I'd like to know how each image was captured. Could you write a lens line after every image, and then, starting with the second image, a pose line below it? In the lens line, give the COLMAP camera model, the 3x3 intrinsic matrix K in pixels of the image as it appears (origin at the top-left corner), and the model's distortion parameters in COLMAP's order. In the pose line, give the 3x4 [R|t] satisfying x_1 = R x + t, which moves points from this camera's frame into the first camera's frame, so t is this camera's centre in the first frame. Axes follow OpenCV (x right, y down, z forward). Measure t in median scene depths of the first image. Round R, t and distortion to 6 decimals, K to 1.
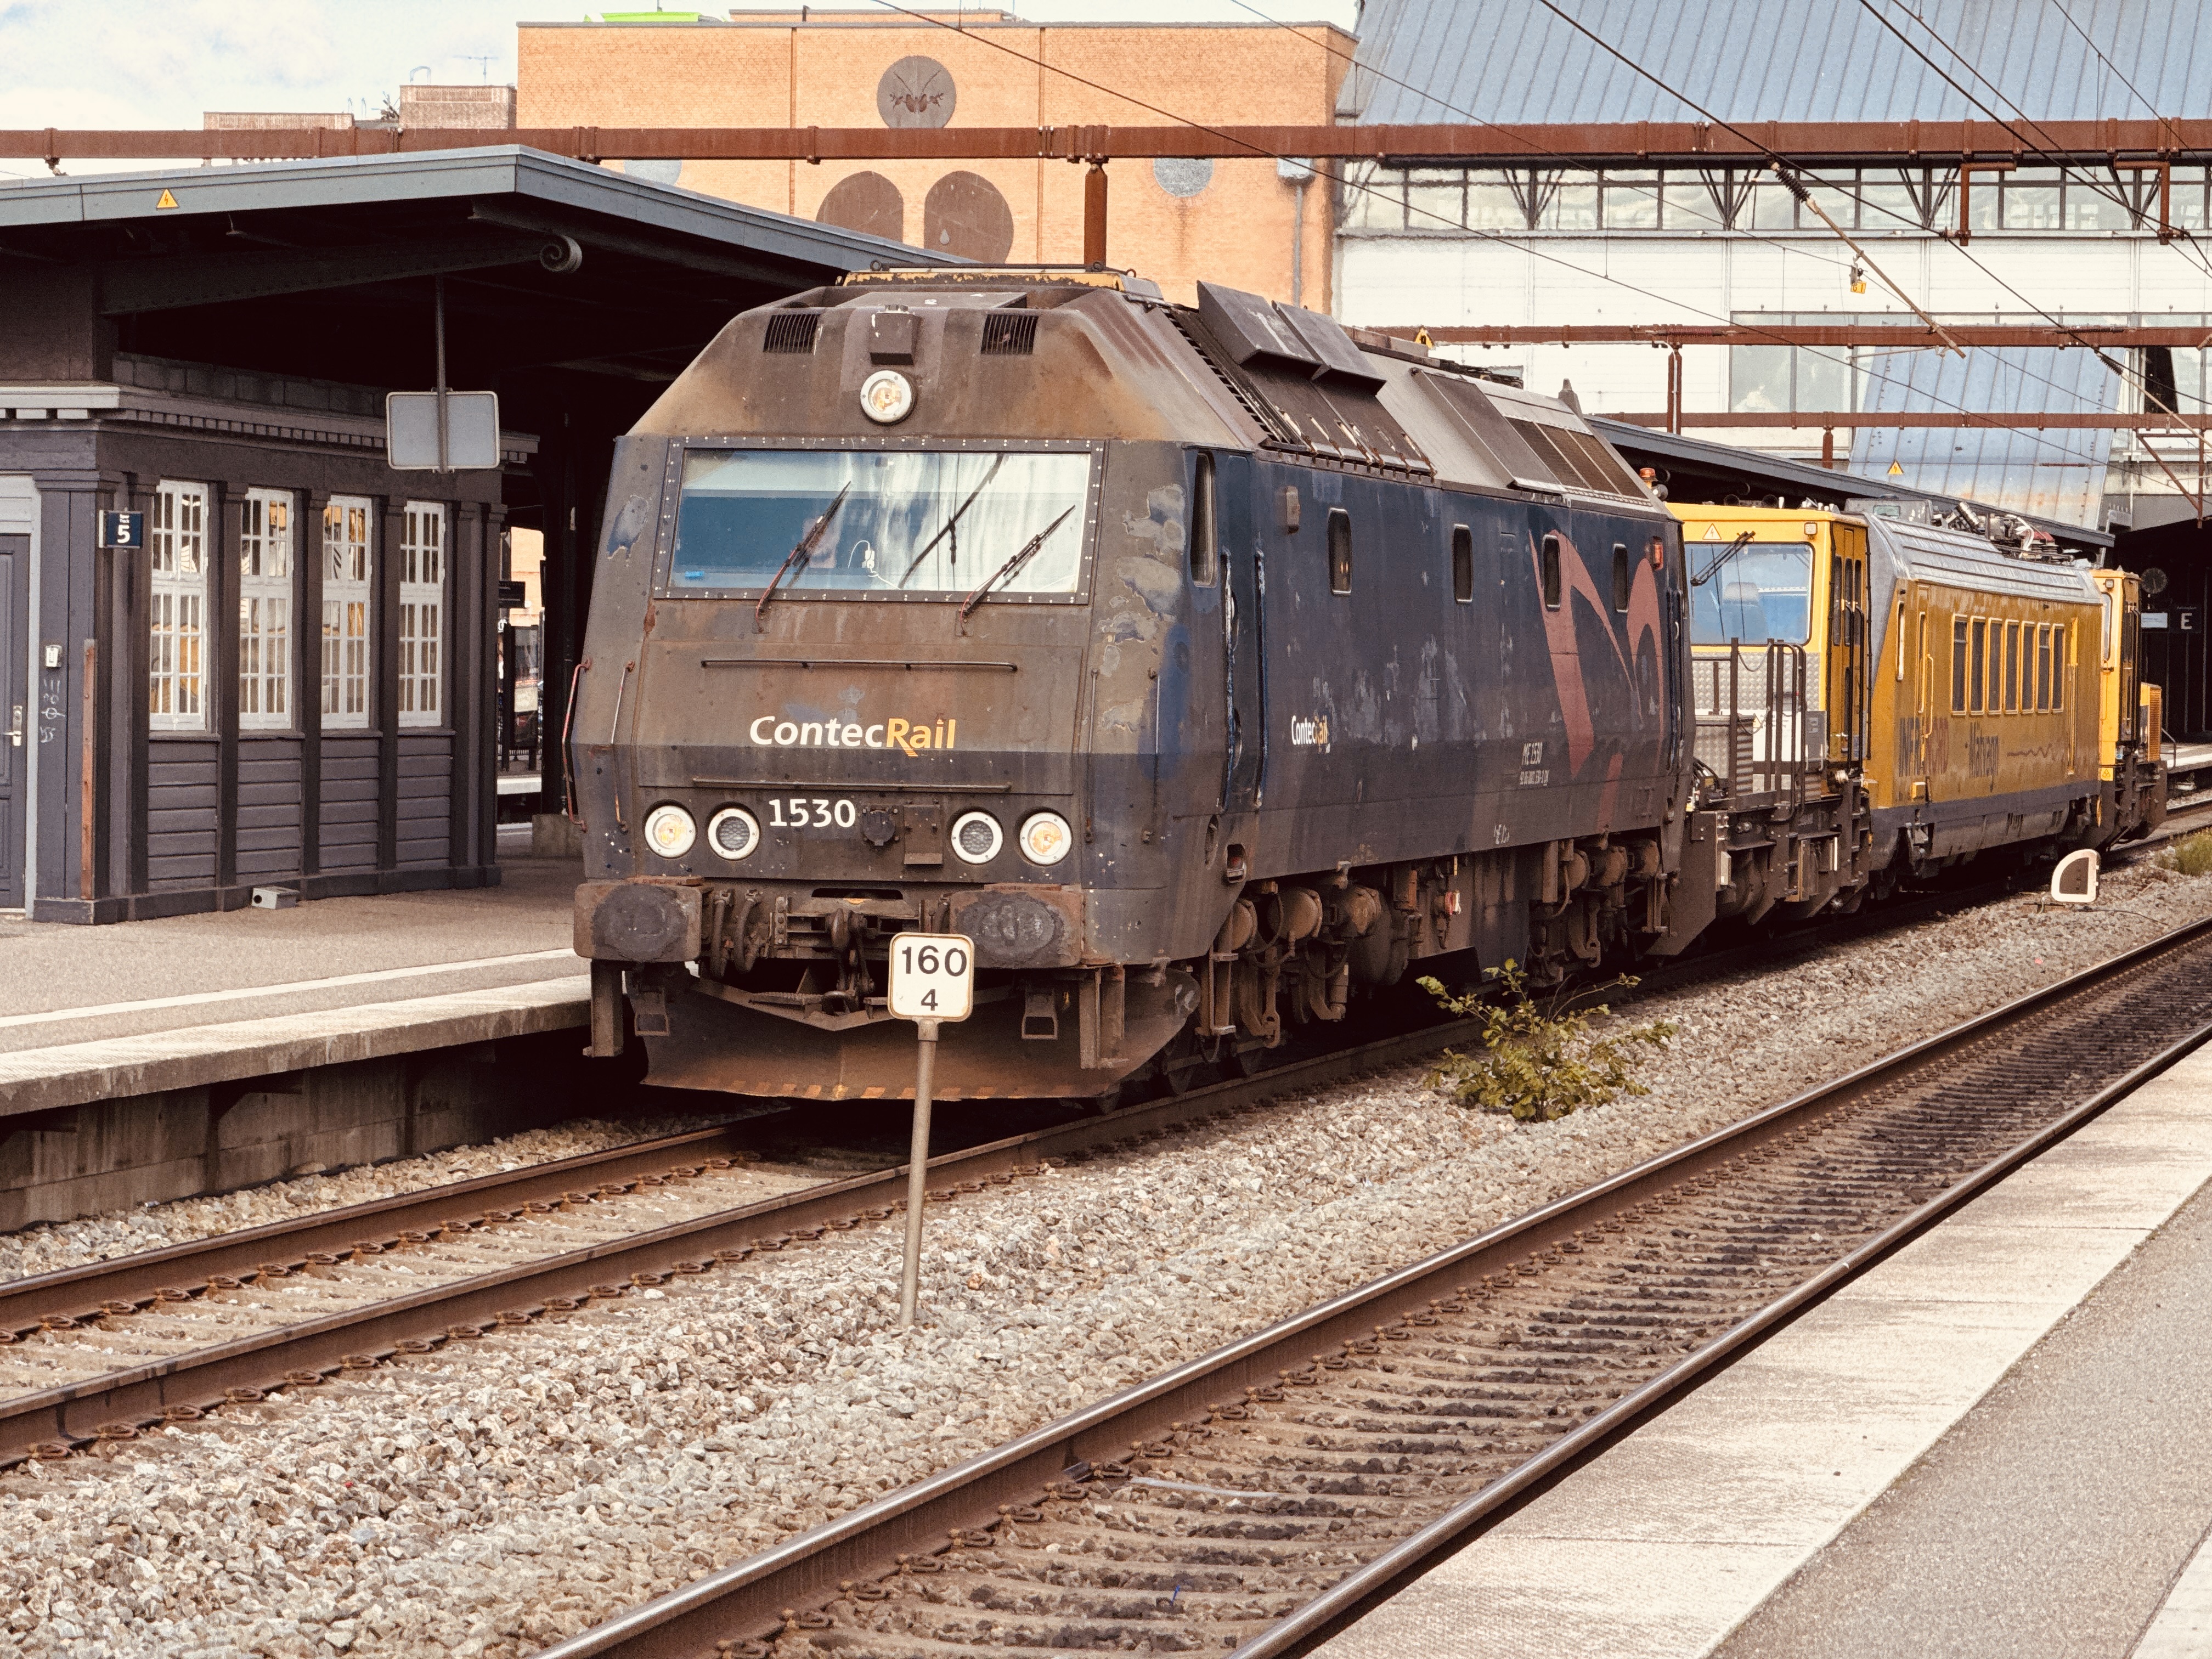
lens RADIAL K [[8127.2, 0, 1106.0], [0, 8127.2, 829.5], [0, 0, 1]] dist [0.228040, 5.567866]
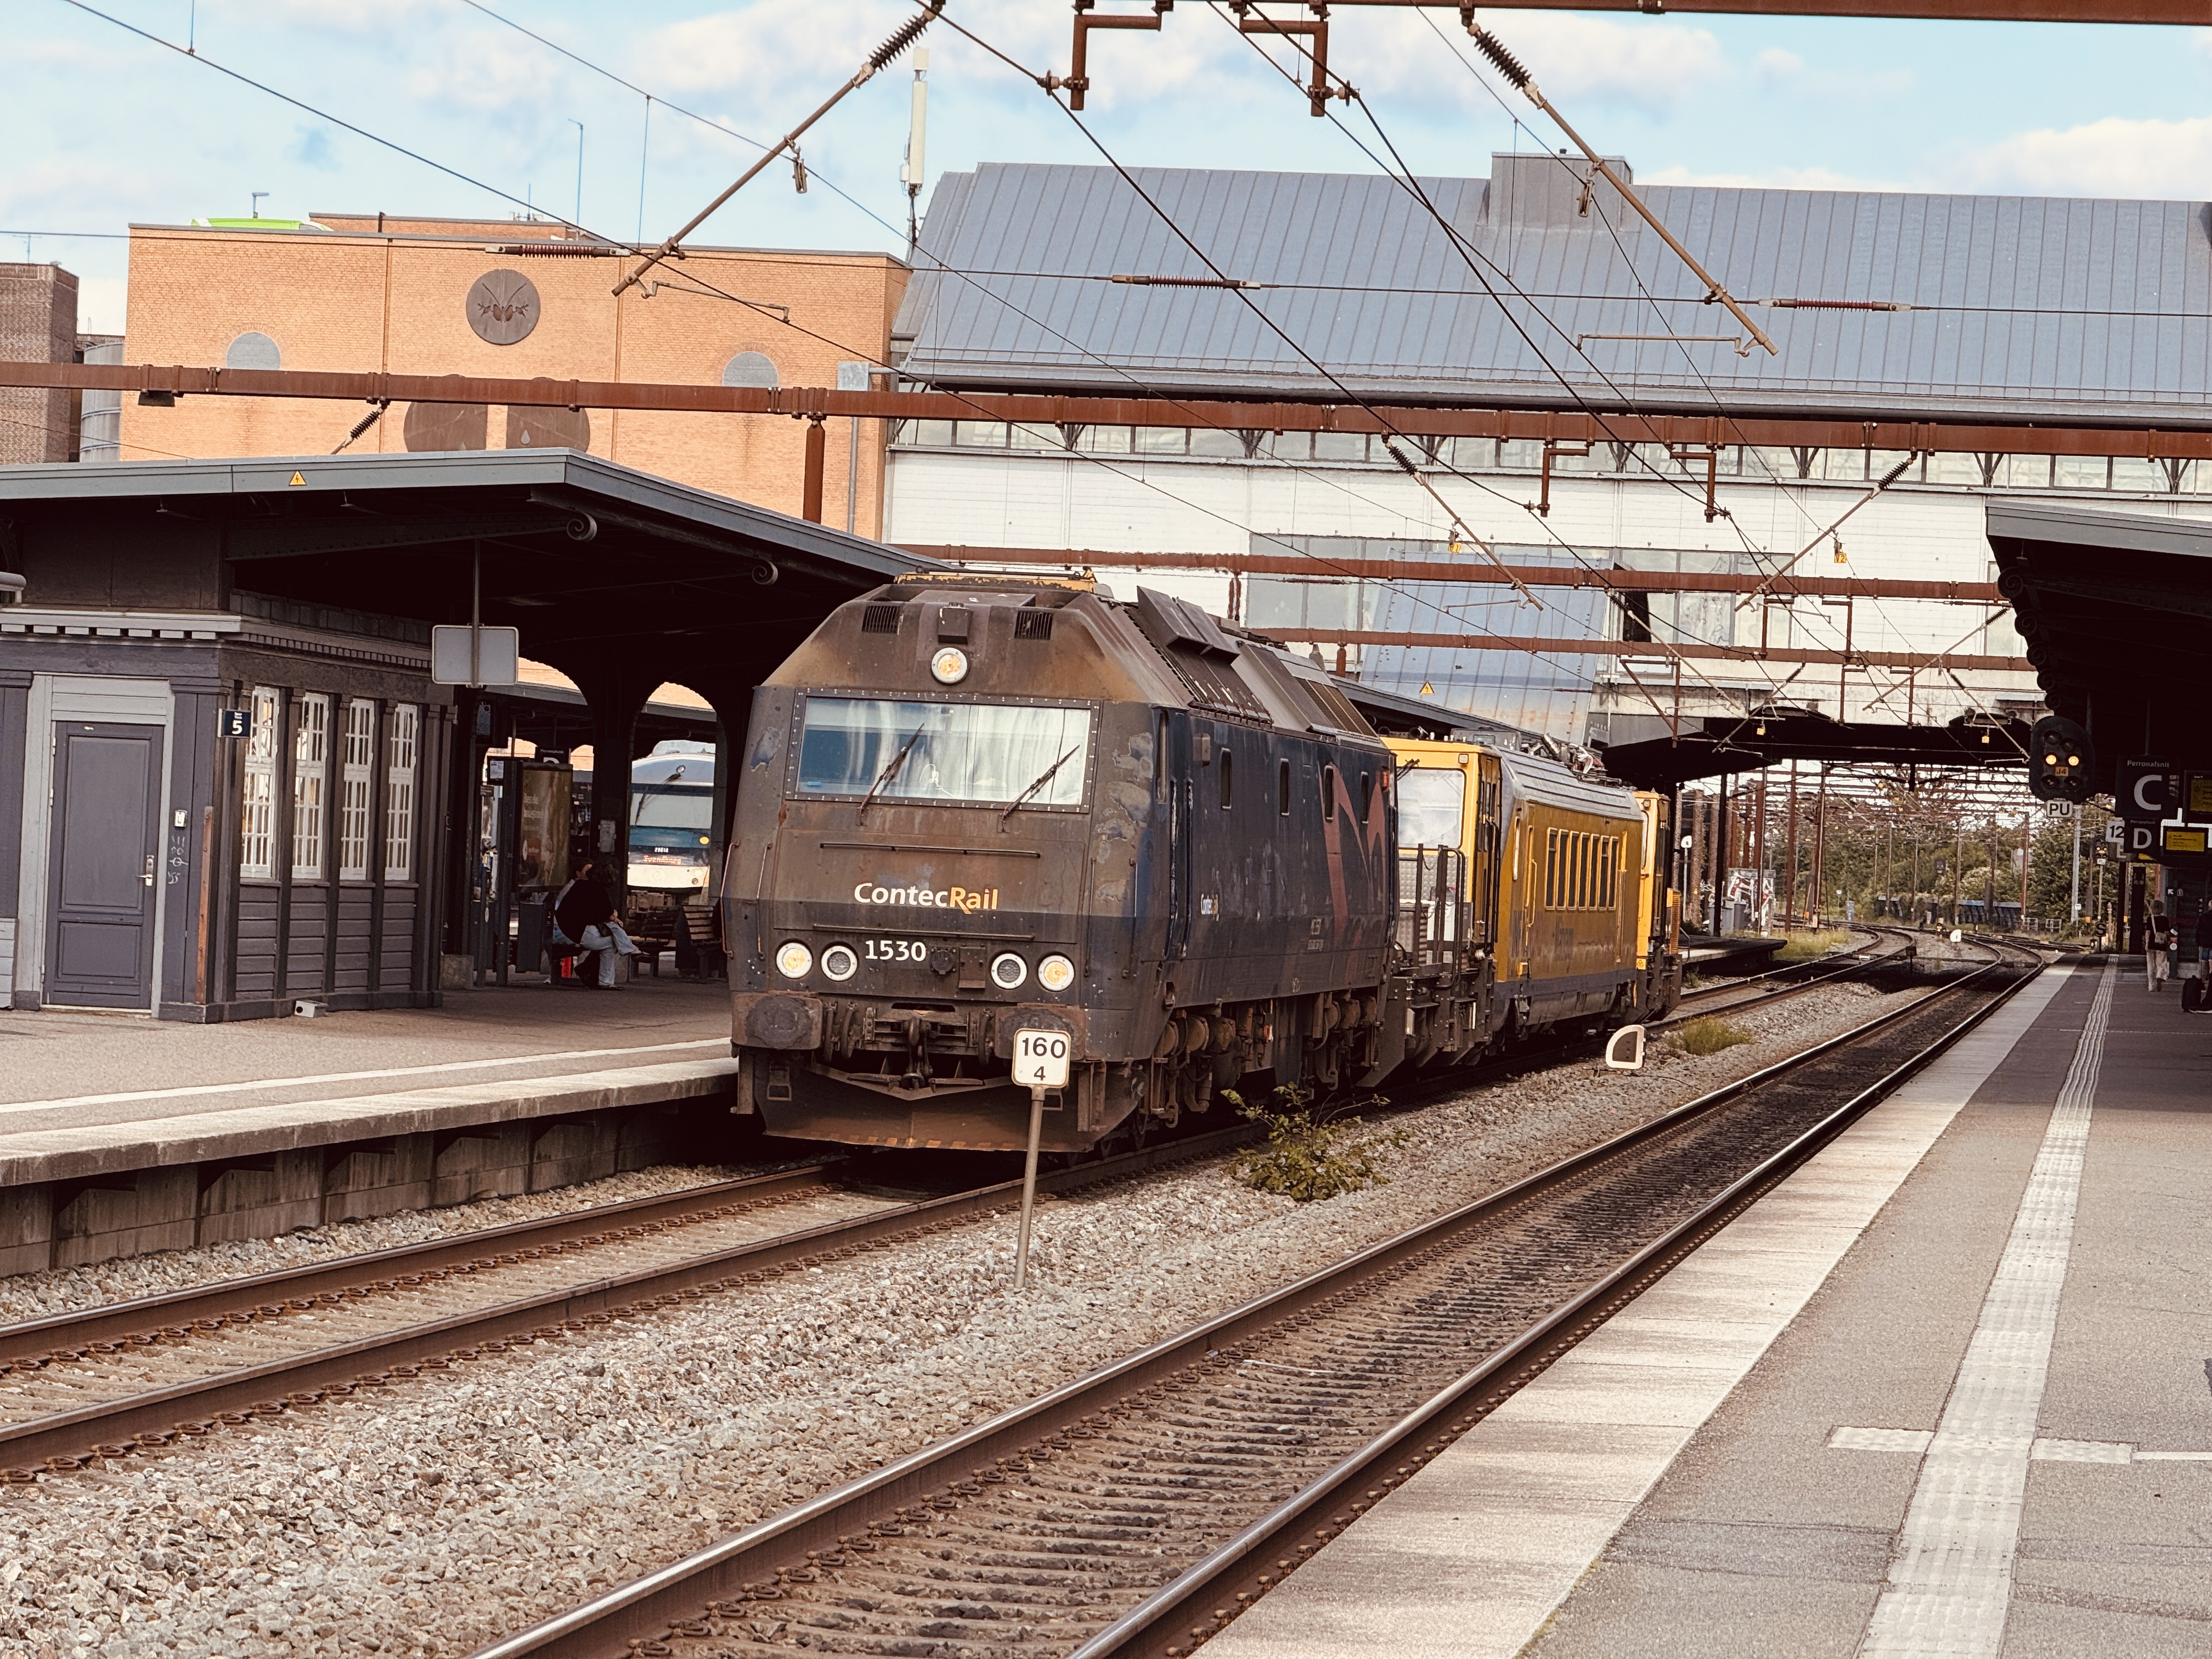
lens RADIAL K [[7655.8, 0, 1106.0], [0, 7655.8, 829.5], [0, 0, 1]] dist [1.007820, -0.449469]
pose [[0.997542, 0.032813, 0.061917, -0.062932], [-0.031435, 0.999239, -0.023093, 0.005075], [-0.062628, 0.021090, 0.997814, -0.276991]]
